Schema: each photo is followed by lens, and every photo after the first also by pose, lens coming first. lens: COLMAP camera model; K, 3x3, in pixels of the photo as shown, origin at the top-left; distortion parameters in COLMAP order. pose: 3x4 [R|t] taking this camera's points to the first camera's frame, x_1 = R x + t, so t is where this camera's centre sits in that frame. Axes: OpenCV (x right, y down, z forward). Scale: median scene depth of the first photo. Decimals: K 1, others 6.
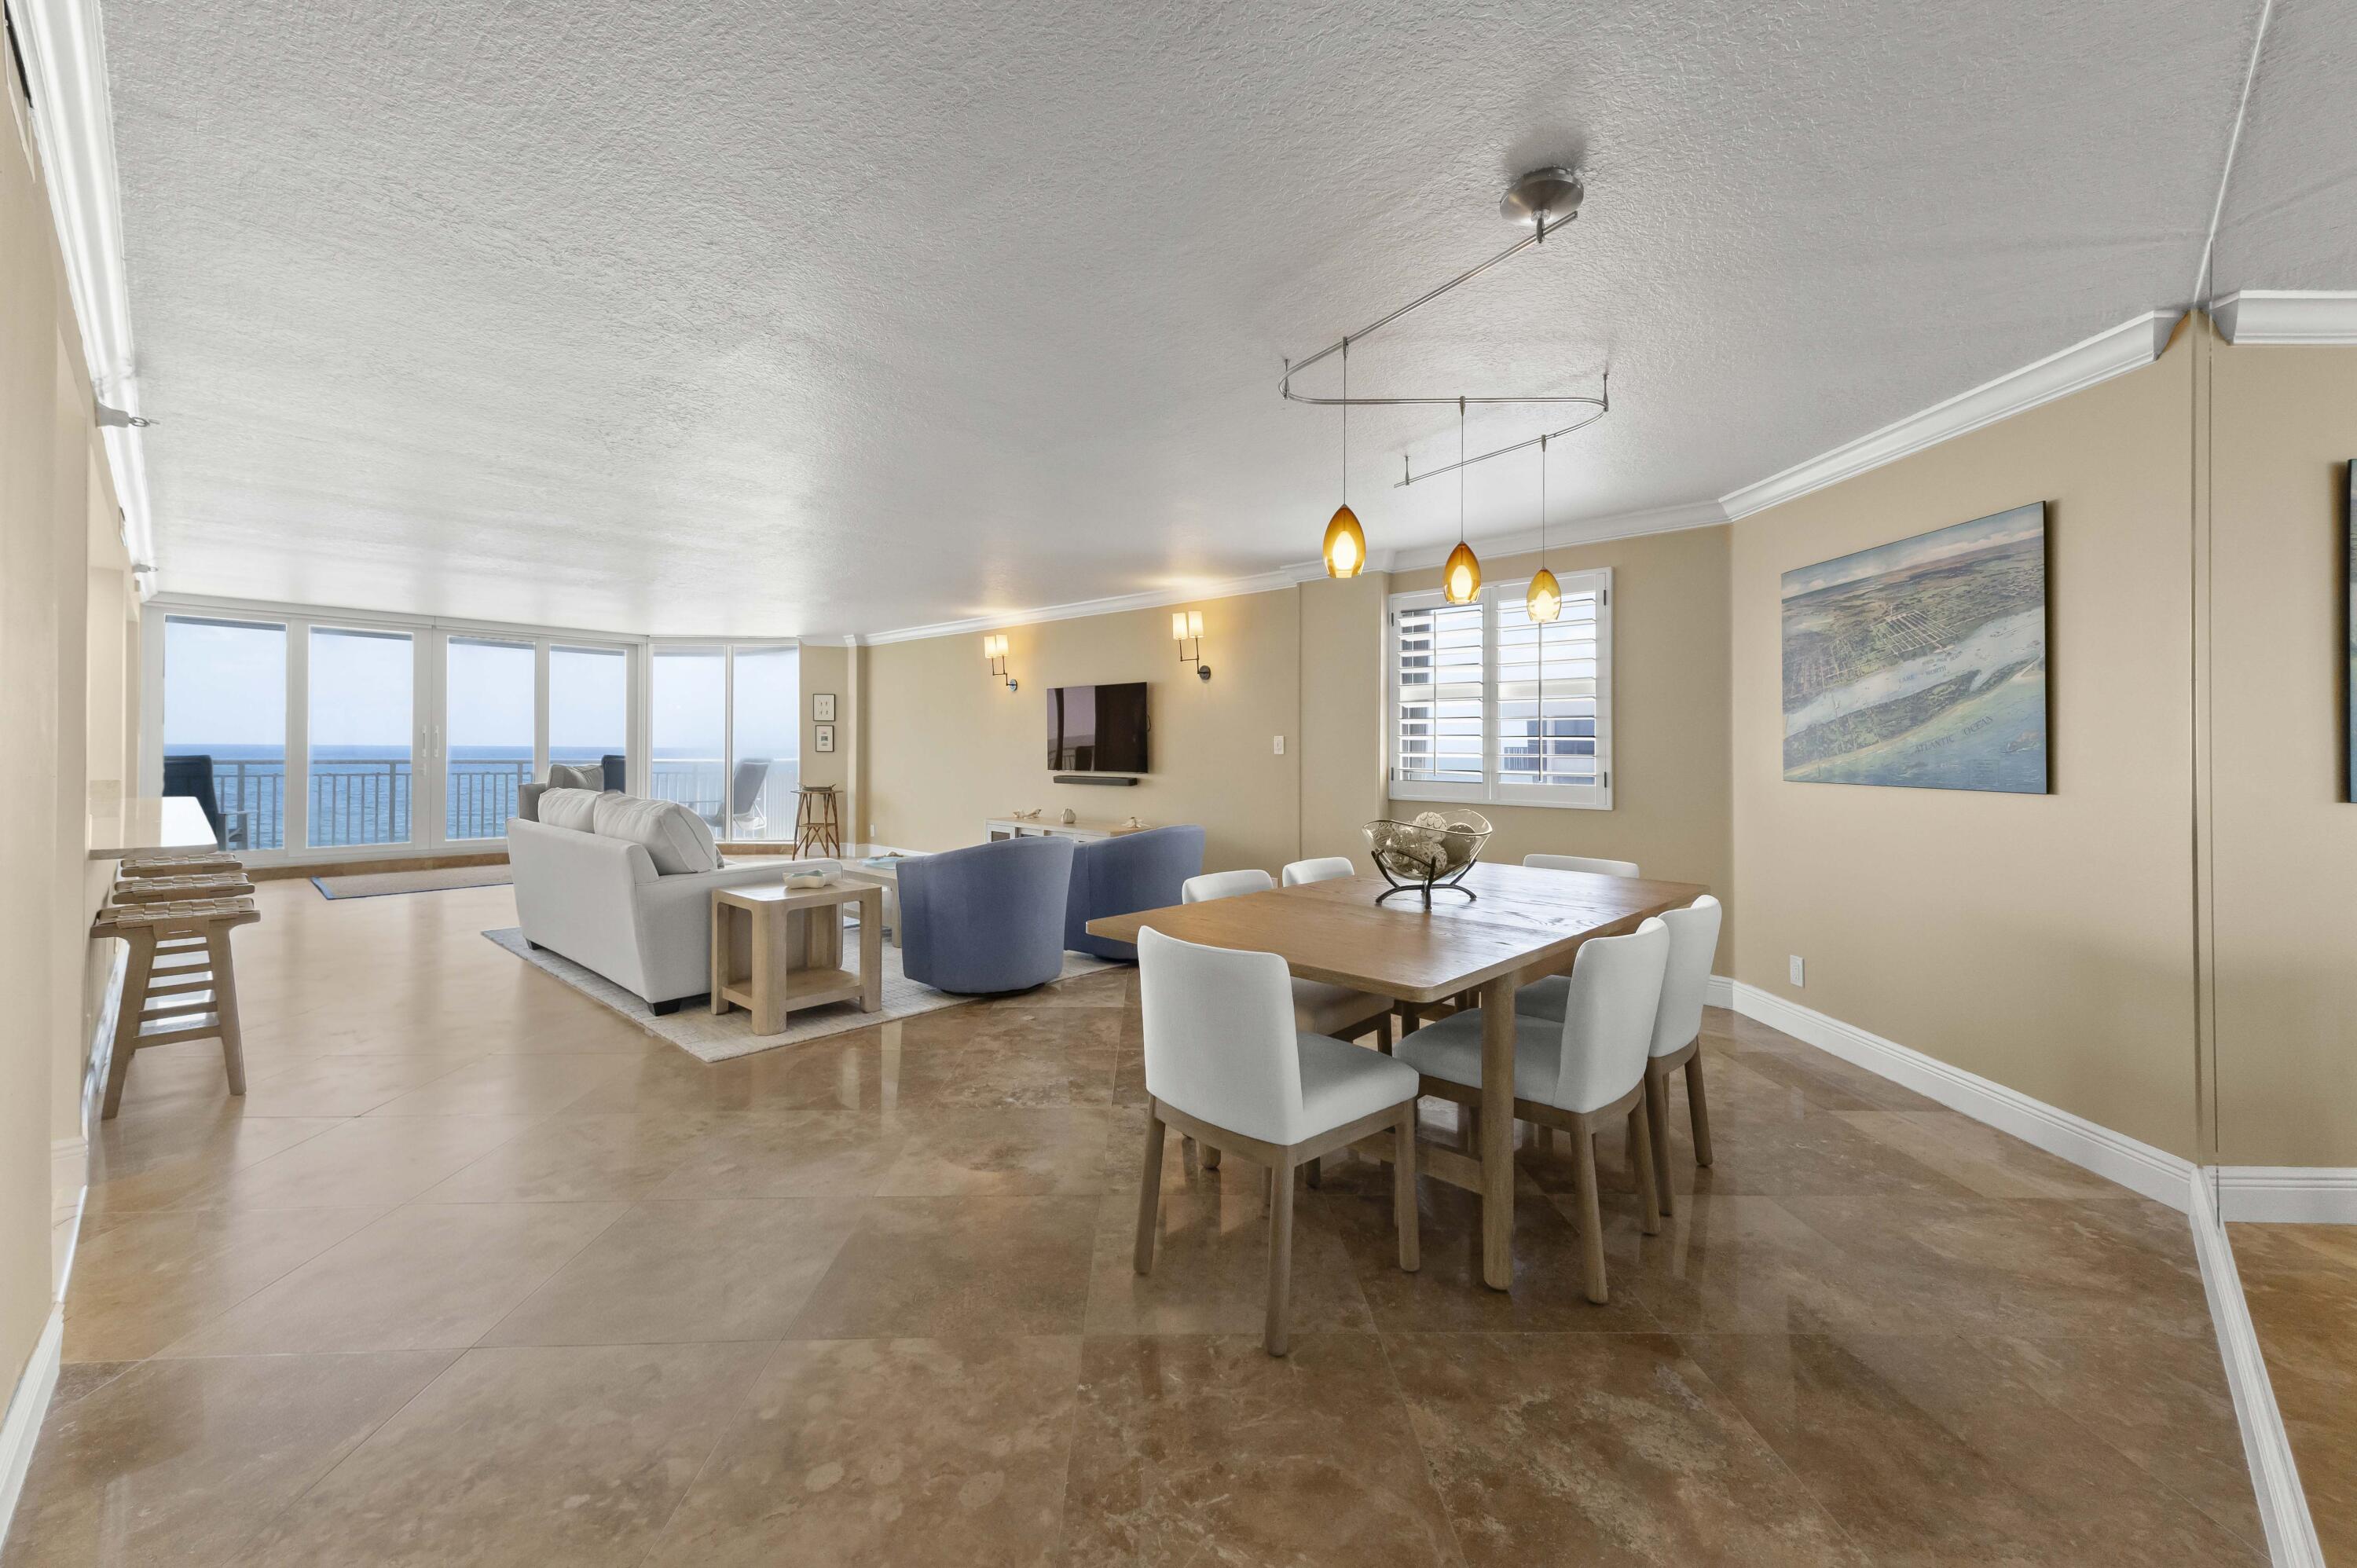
lens RADIAL K [[933.1, 0, 1179.9], [0, 933.1, 737.4], [0, 0, 1]] dist [0.015547, -0.000403]
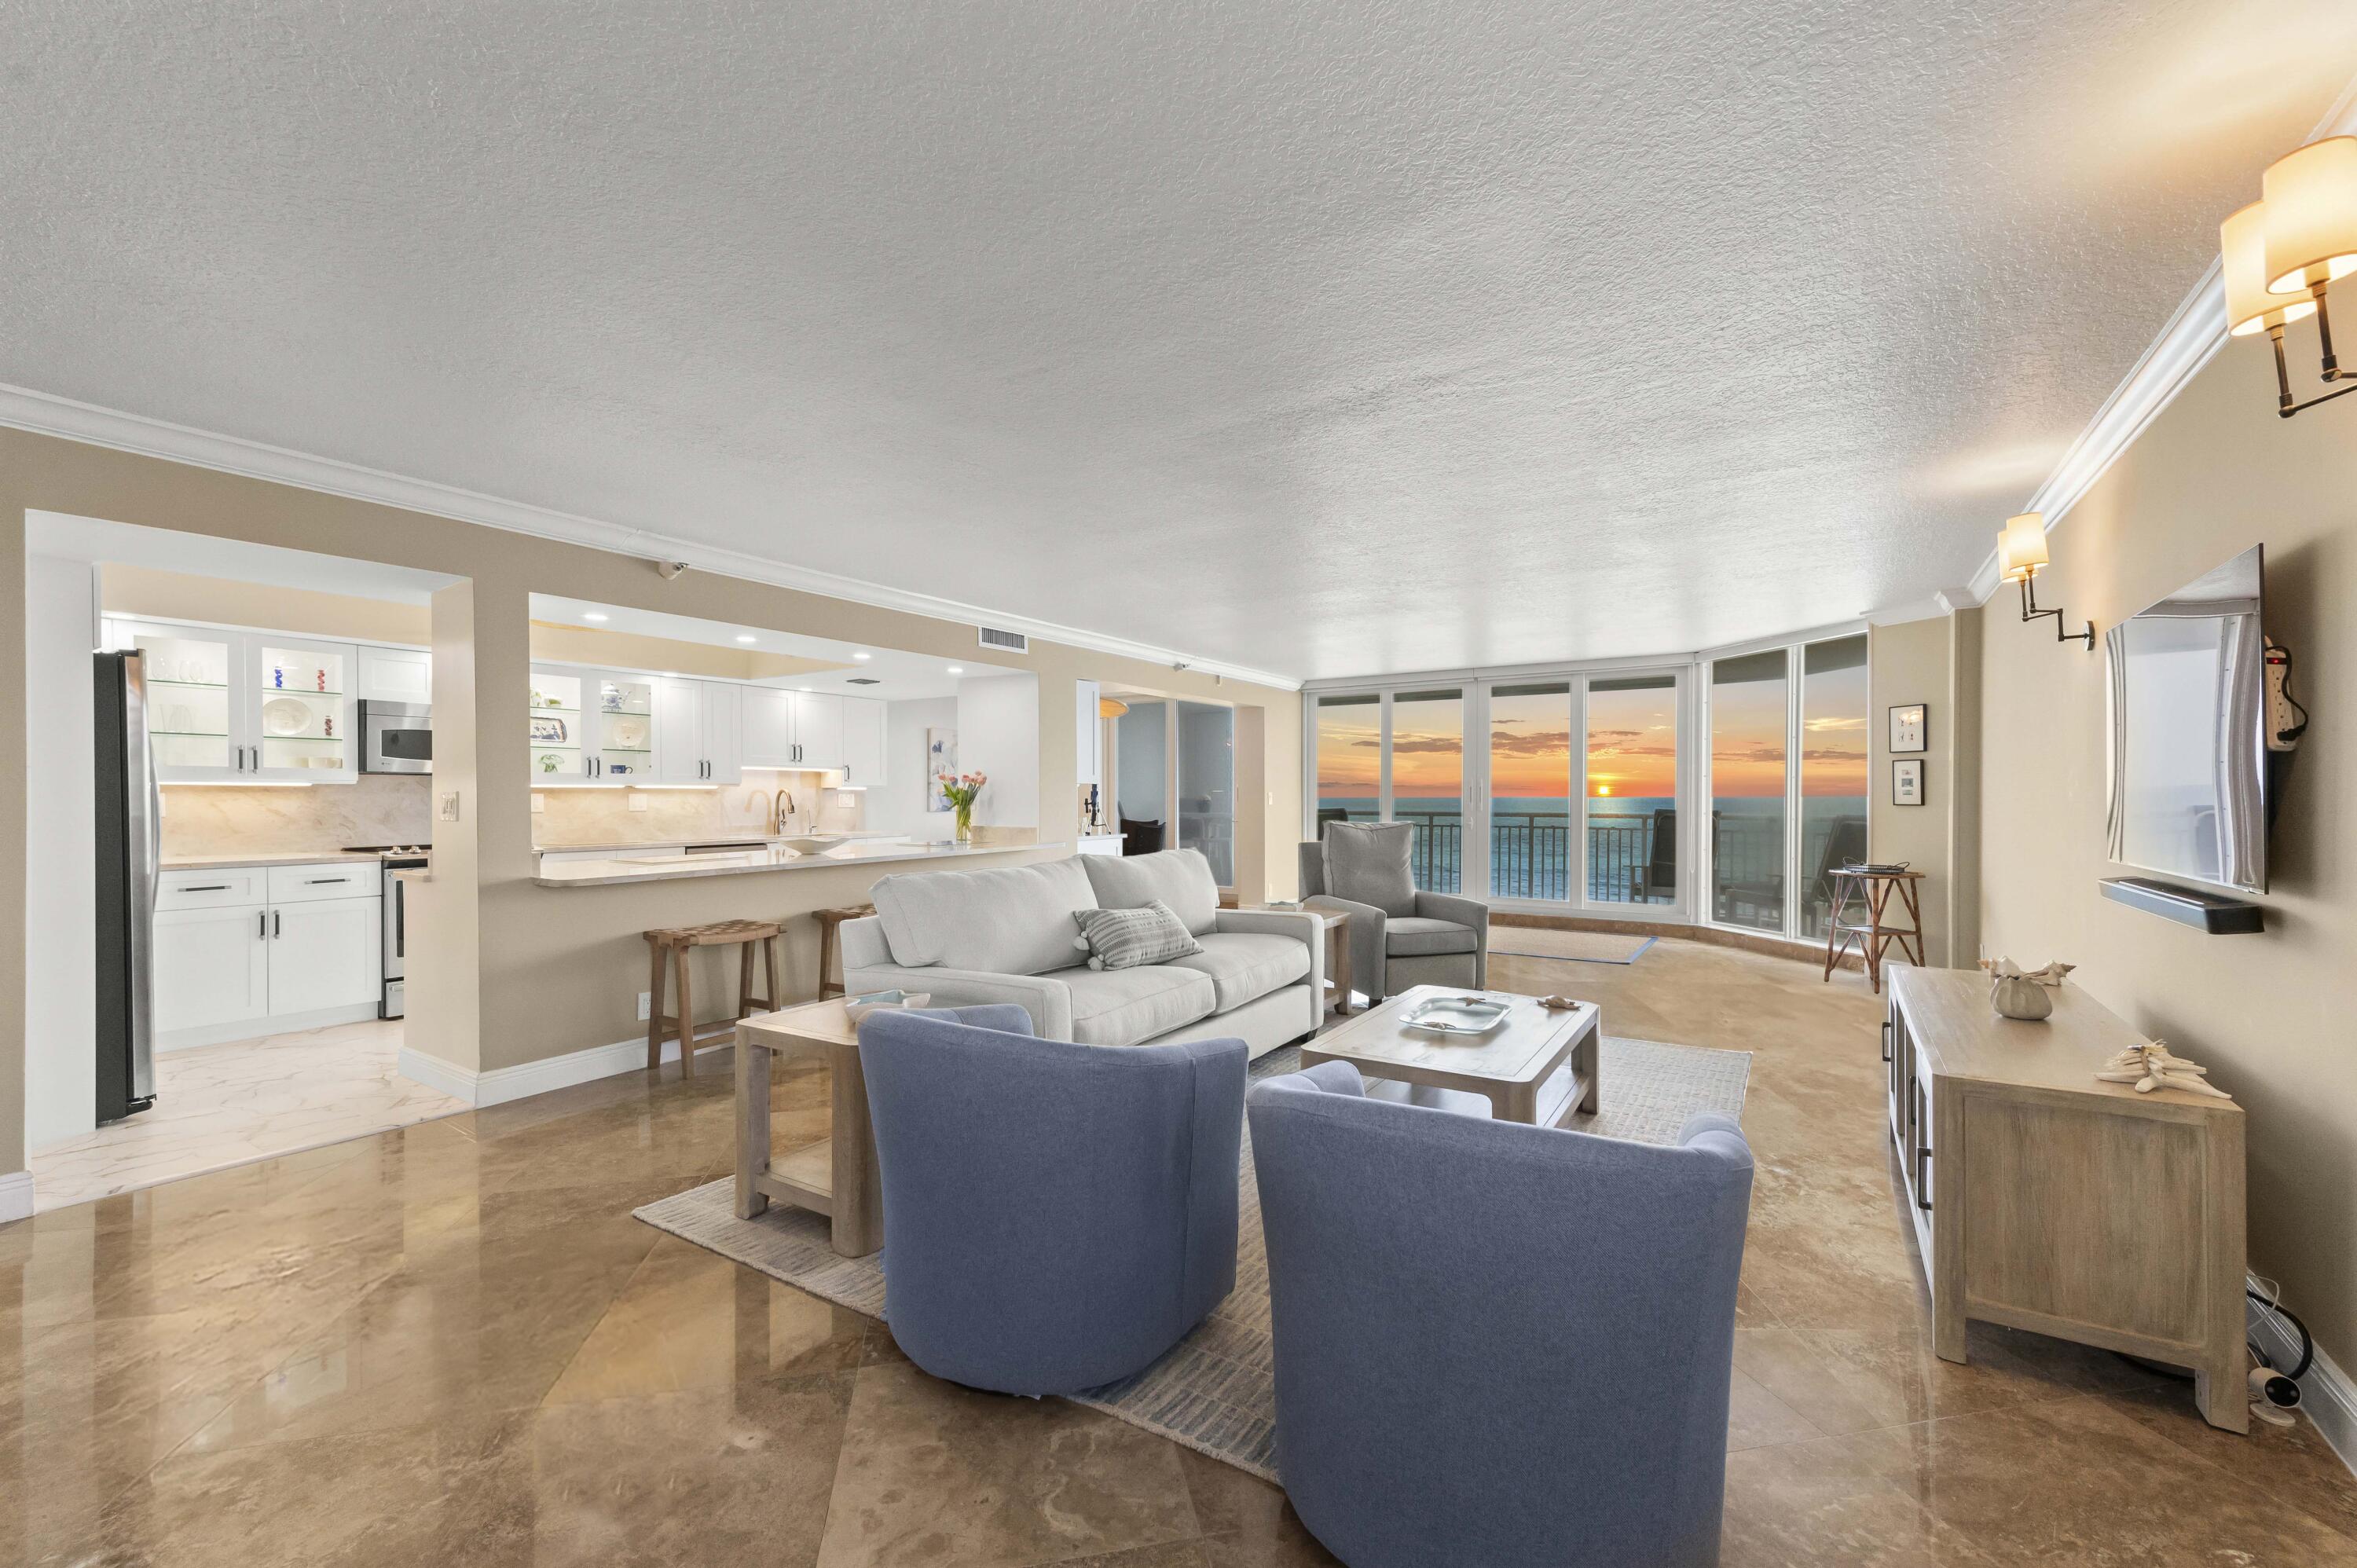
lens RADIAL K [[950.1, 0, 1173.9], [0, 950.1, 812.9], [0, 0, 1]] dist [0.016655, 0.000143]
pose [[0.177409, 0.009264, -0.984094, 0.304514], [0.016400, 0.999789, 0.012369, 0.012989], [0.984001, -0.018333, 0.177220, 1.126034]]
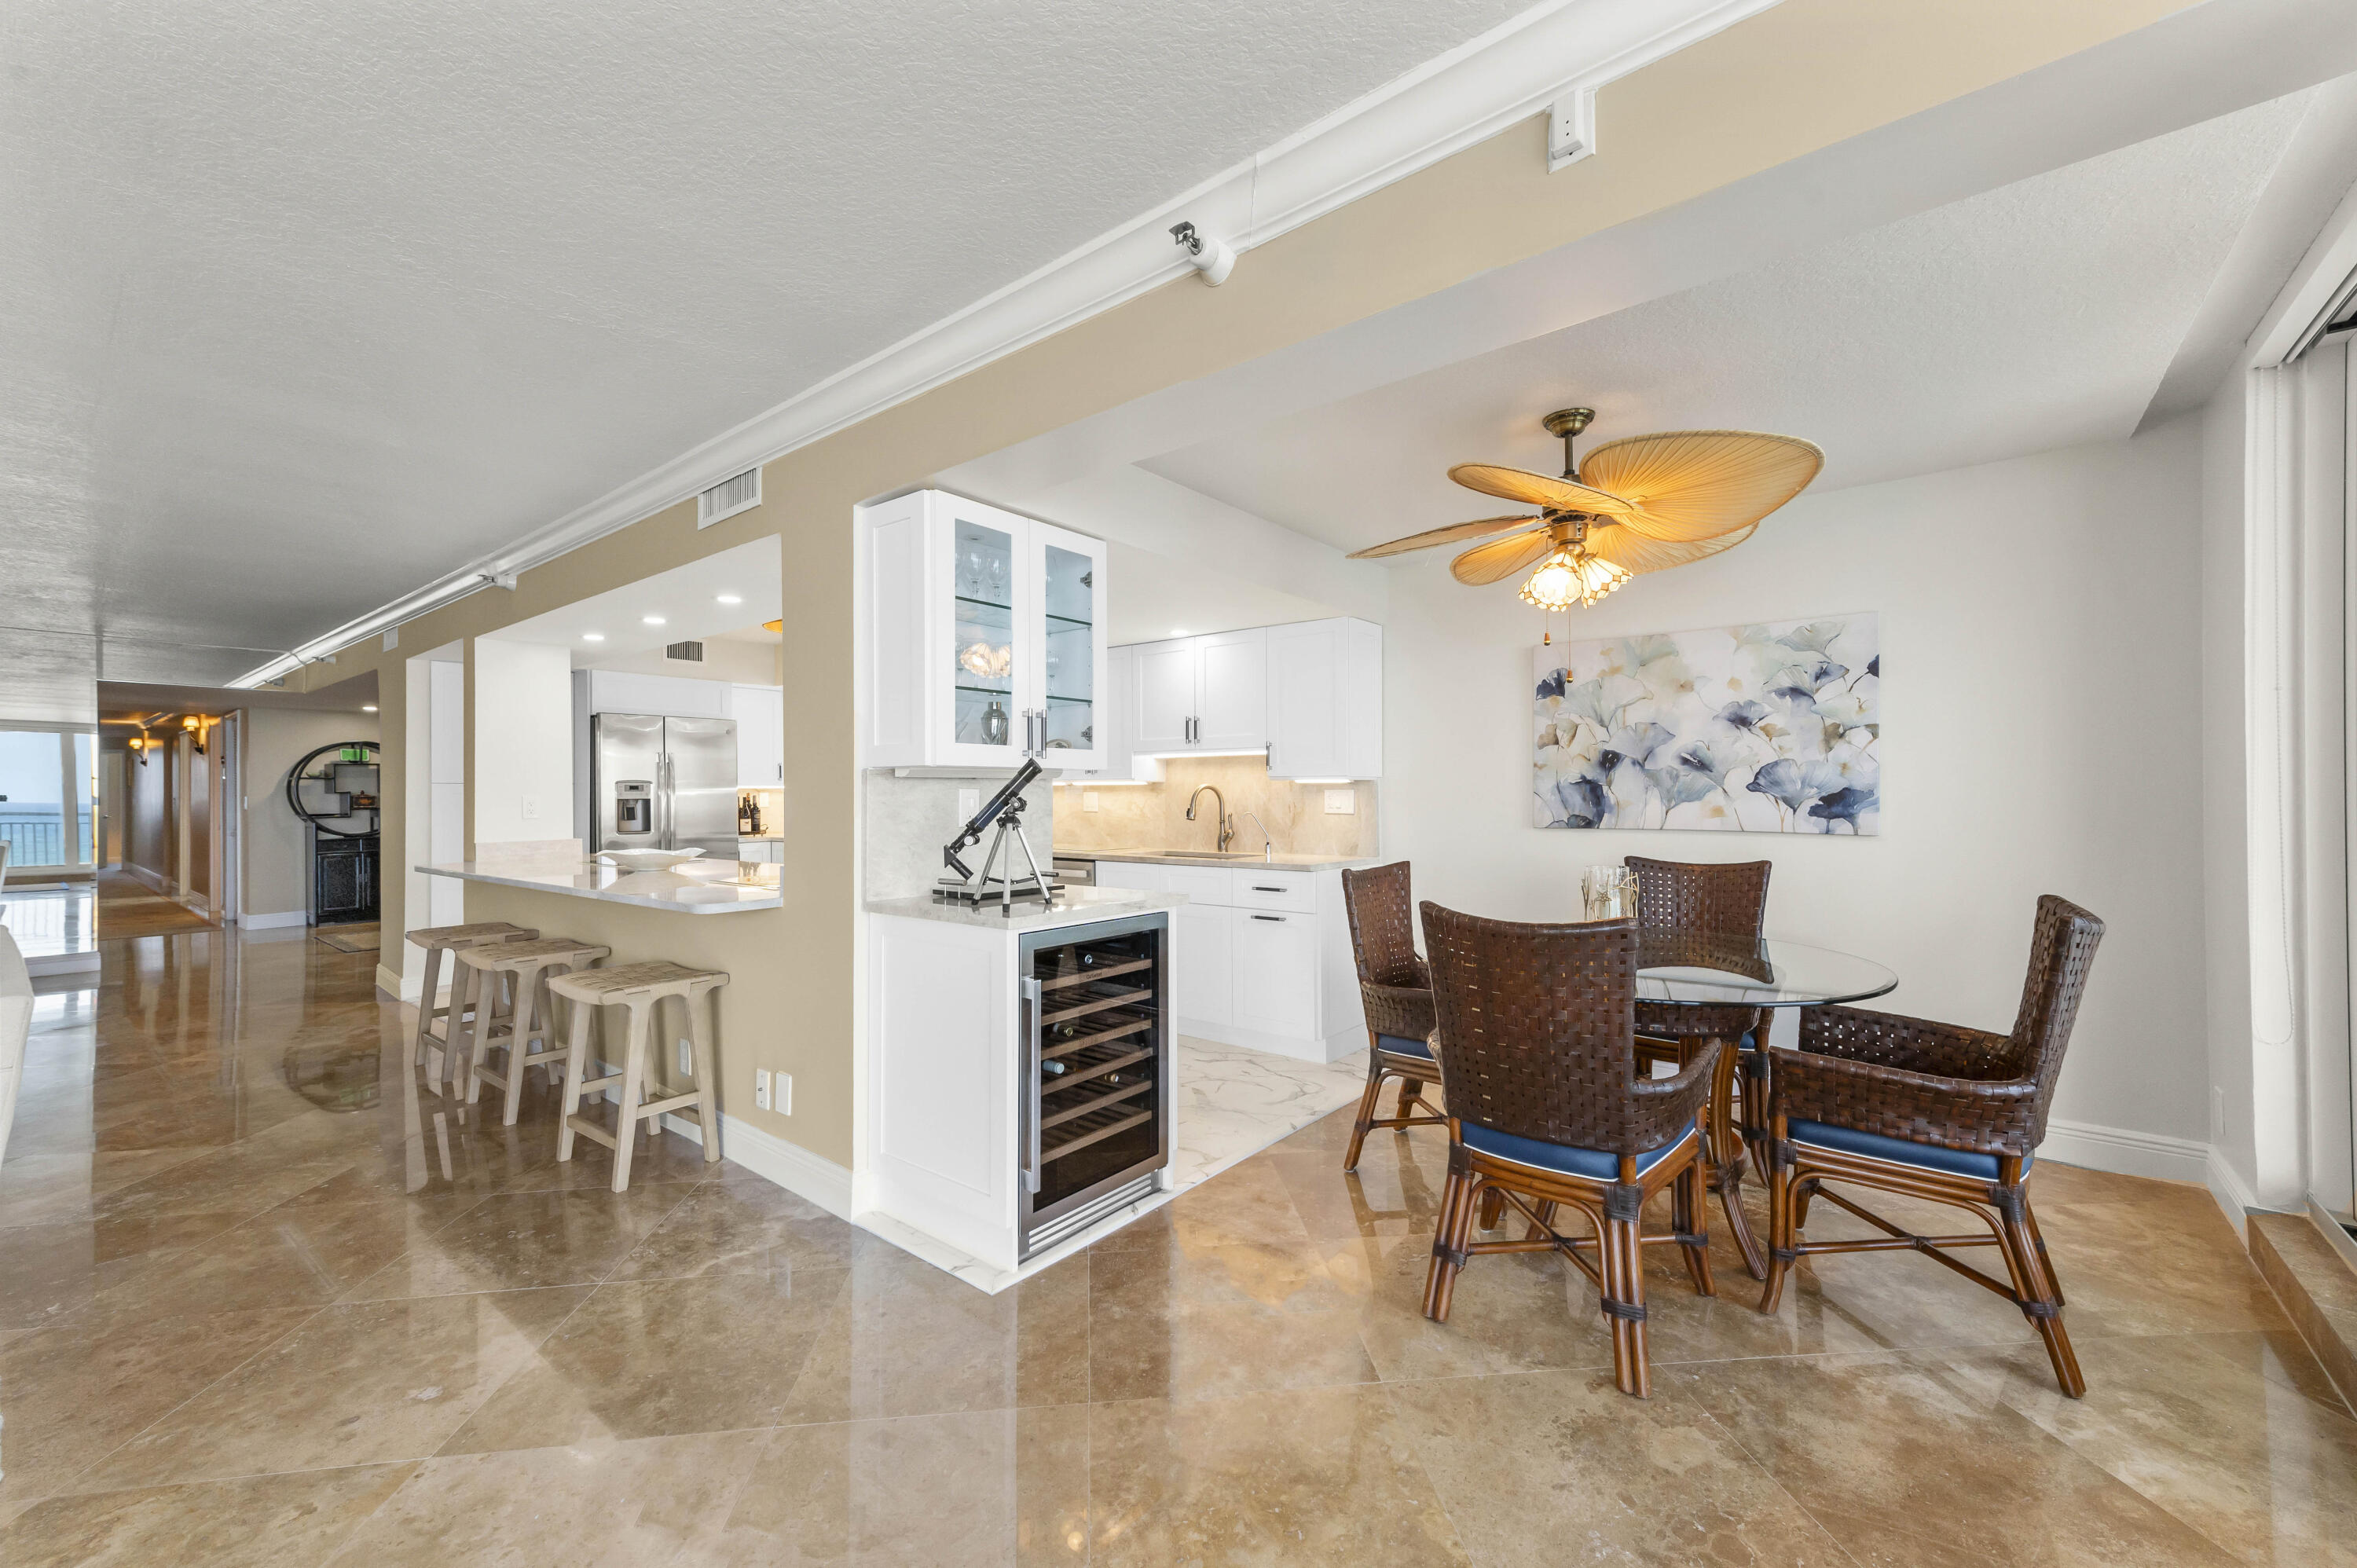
lens RADIAL K [[933.5, 0, 1170.0], [0, 933.5, 785.5], [0, 0, 1]] dist [0.027022, -0.000282]
pose [[-0.997767, -0.004312, -0.066649, -1.612870], [-0.002876, 0.999762, -0.021625, 0.005335], [0.066727, -0.021385, -0.997542, 1.979677]]
